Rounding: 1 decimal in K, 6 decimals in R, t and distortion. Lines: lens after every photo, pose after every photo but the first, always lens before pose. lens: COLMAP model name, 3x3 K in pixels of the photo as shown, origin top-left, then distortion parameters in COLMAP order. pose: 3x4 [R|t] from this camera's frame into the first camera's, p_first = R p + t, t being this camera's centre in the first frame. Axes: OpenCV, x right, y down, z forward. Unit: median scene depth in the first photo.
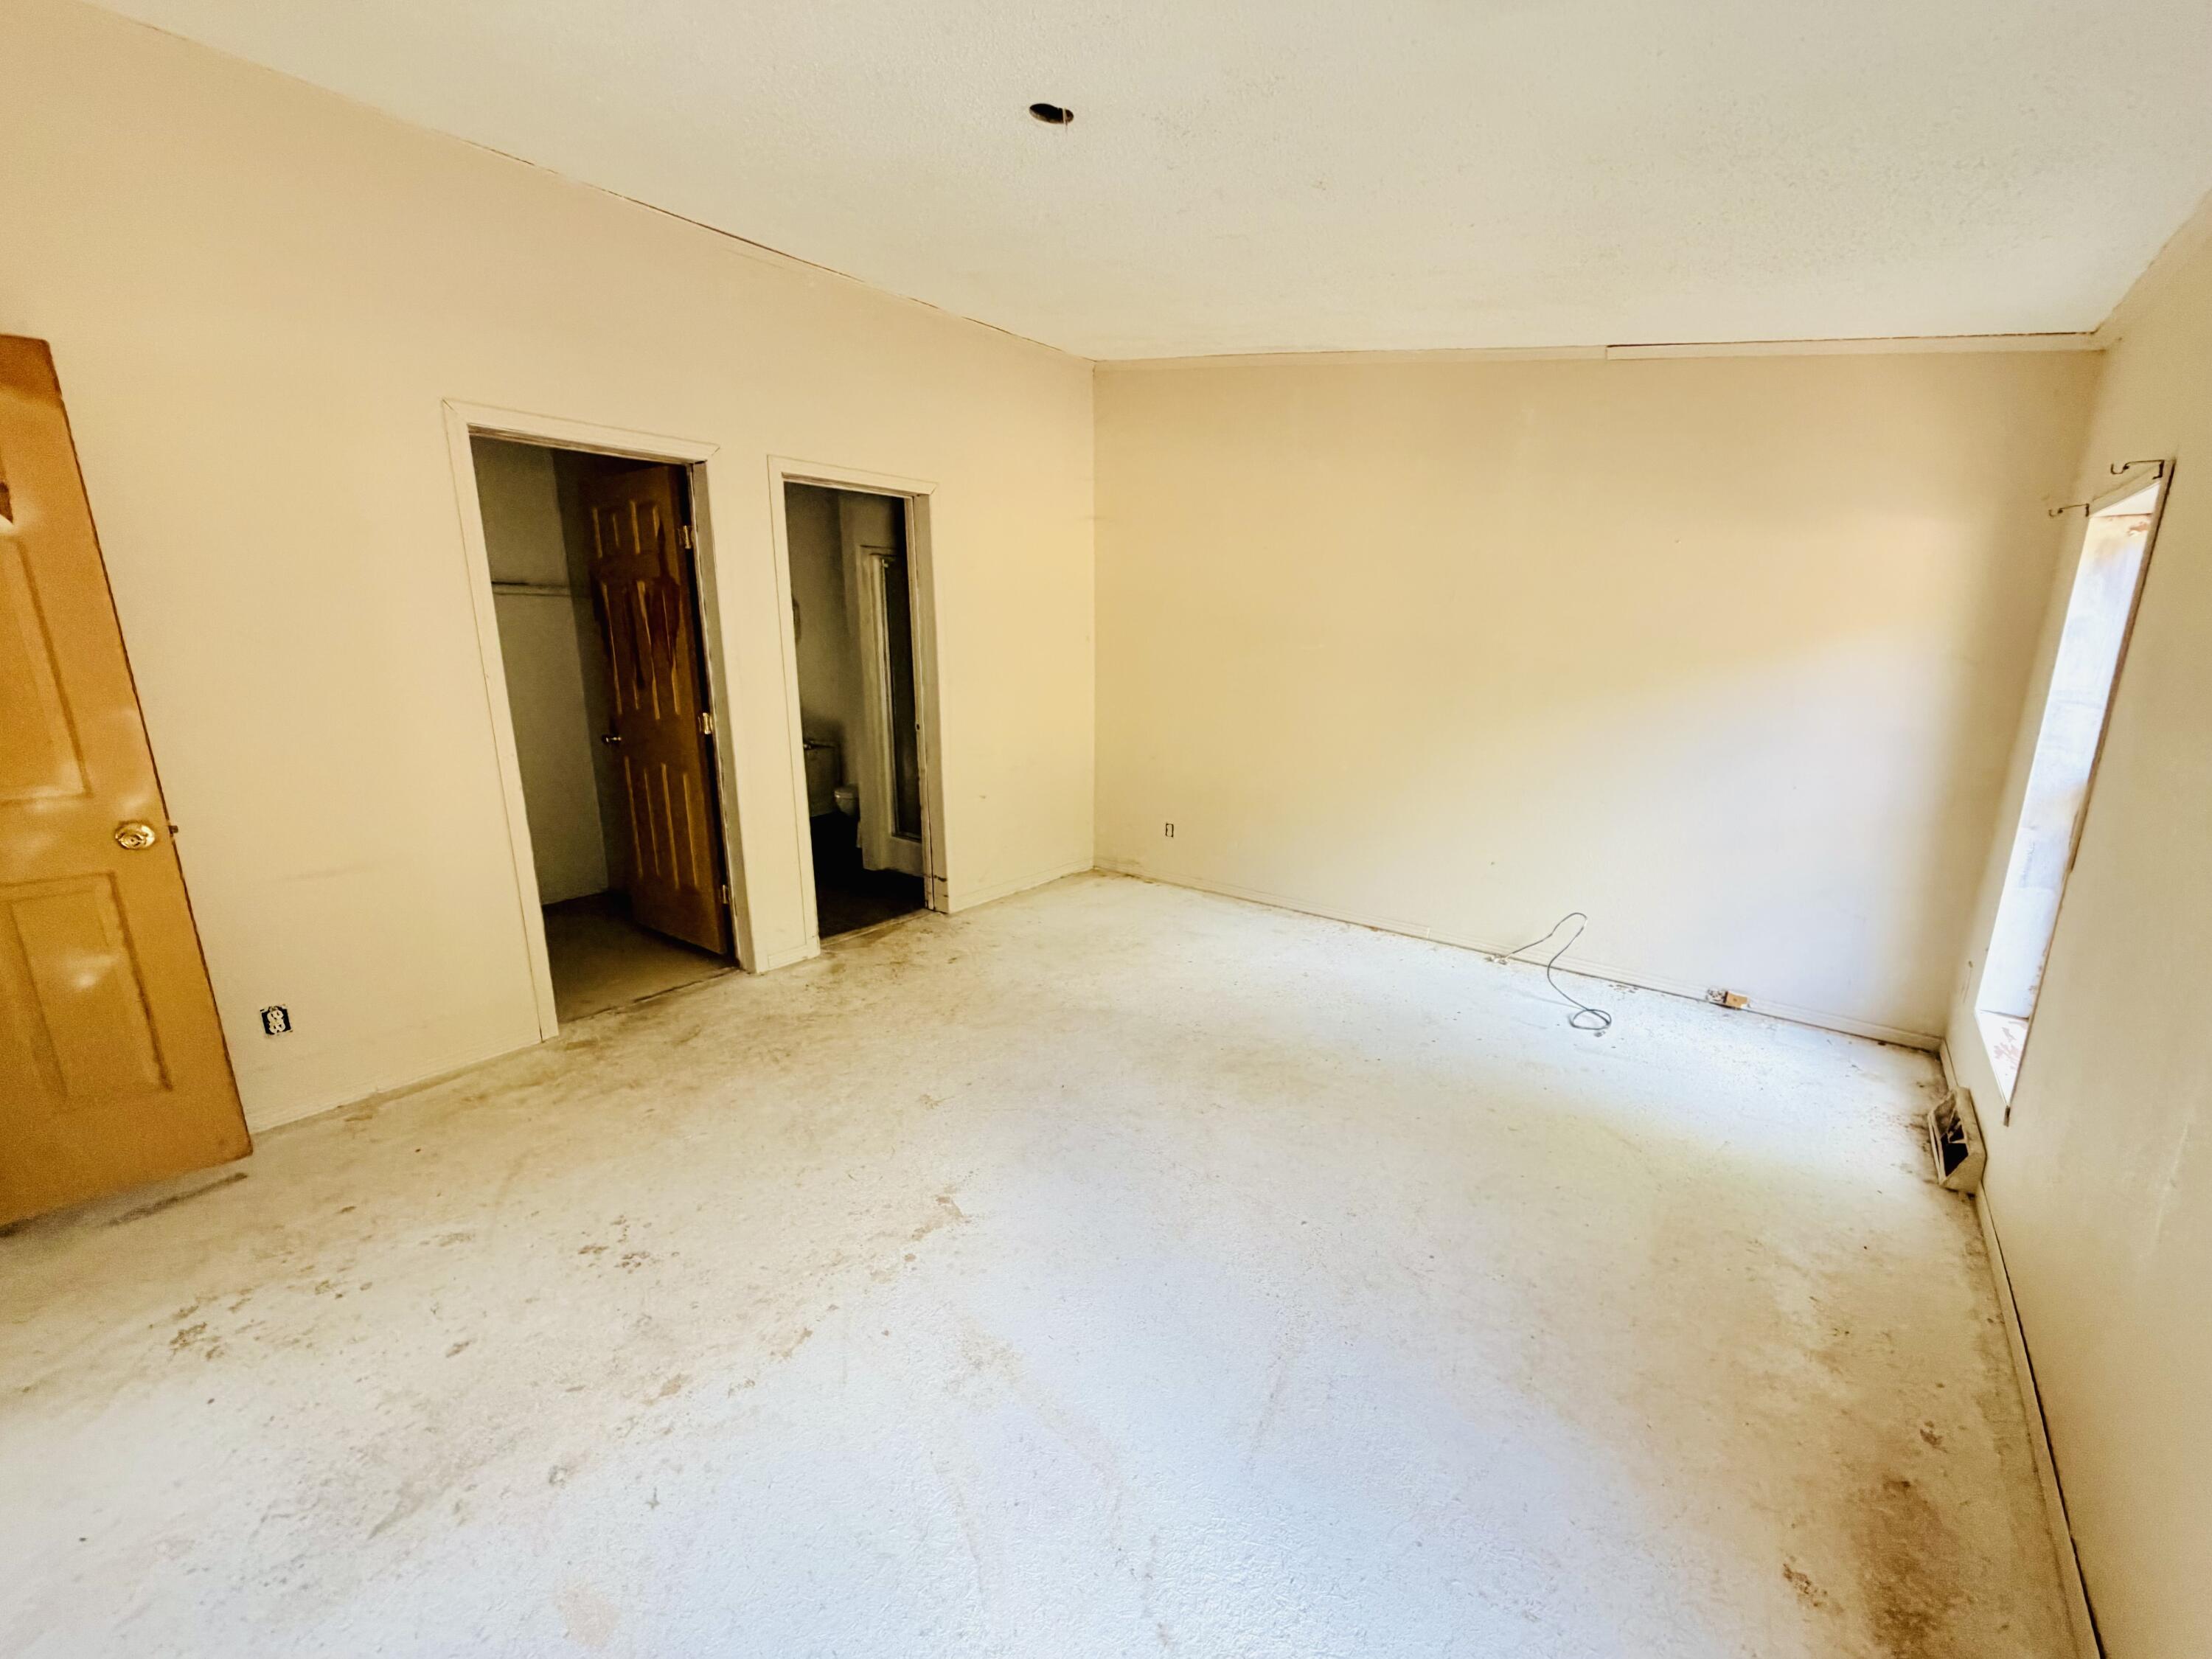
lens RADIAL K [[883.9, 0, 1107.3], [0, 883.9, 829.9], [0, 0, 1]] dist [0.001609, 0.000285]
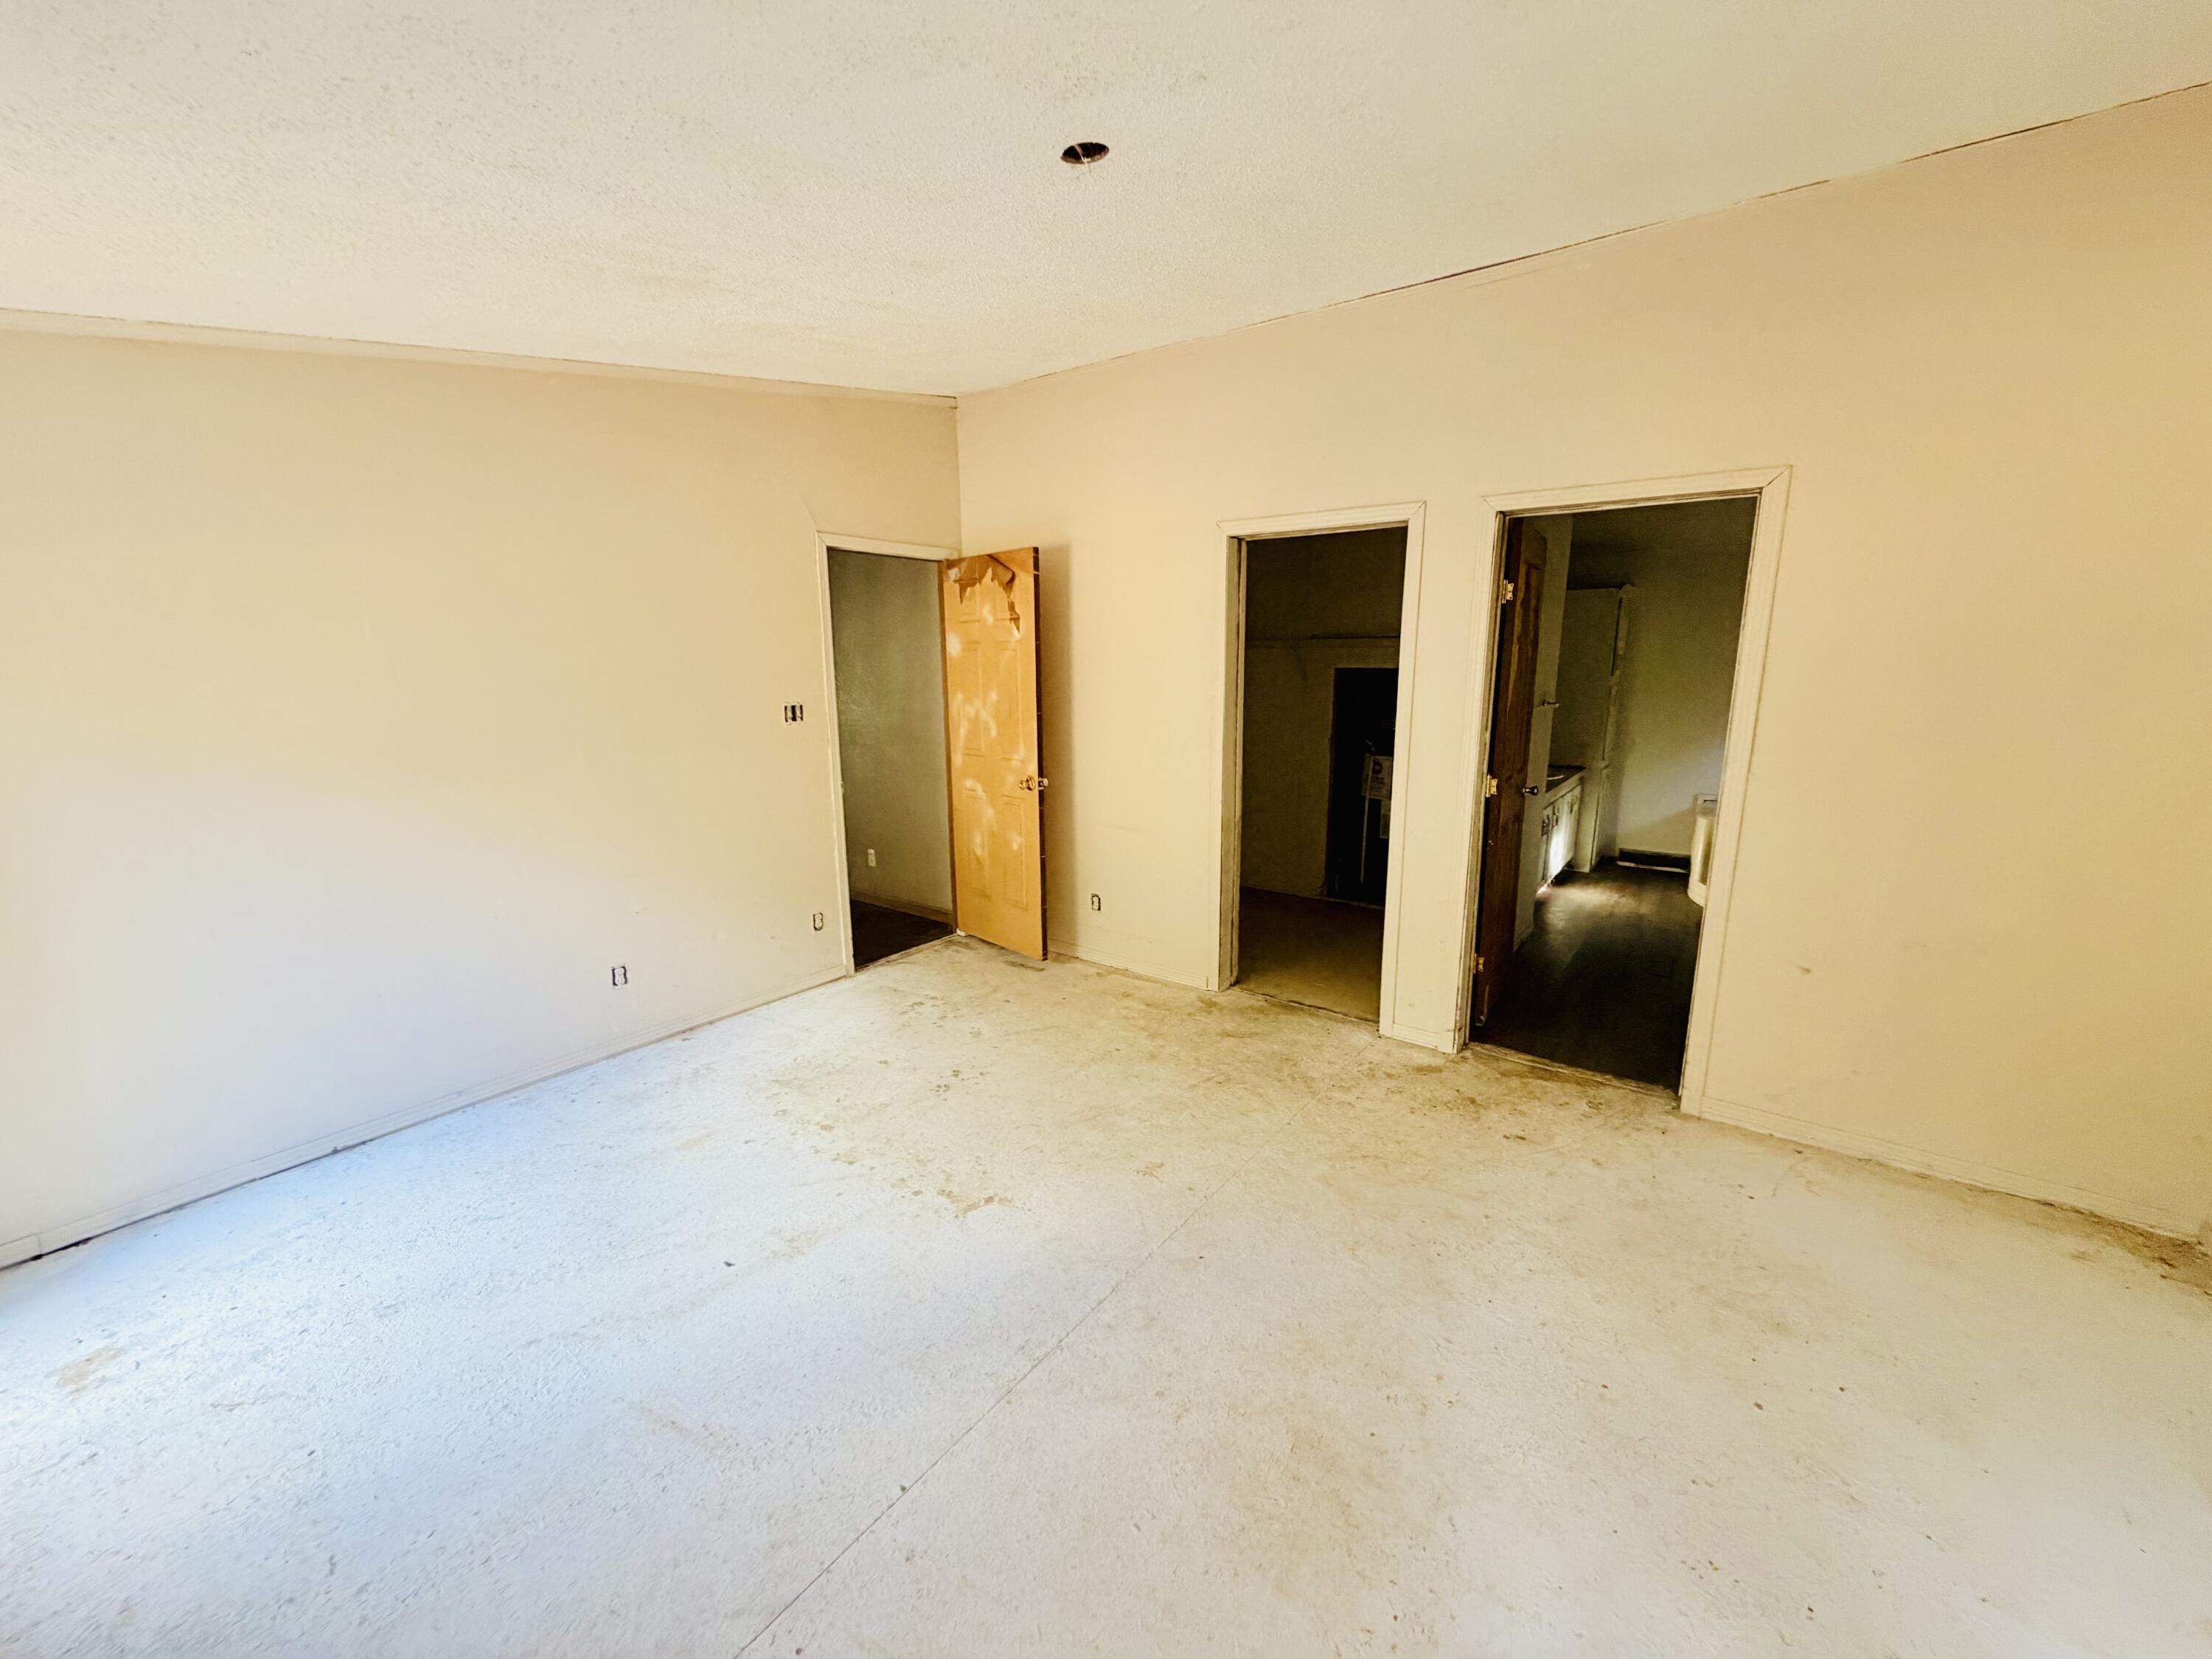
lens RADIAL K [[883.9, 0, 1099.5], [0, 883.9, 831.4], [0, 0, 1]] dist [0.001609, 0.000285]
pose [[0.042871, 0.199301, -0.979000, 0.649394], [-0.218206, 0.958112, 0.185494, -0.213992], [0.974961, 0.205672, 0.084564, 0.730352]]
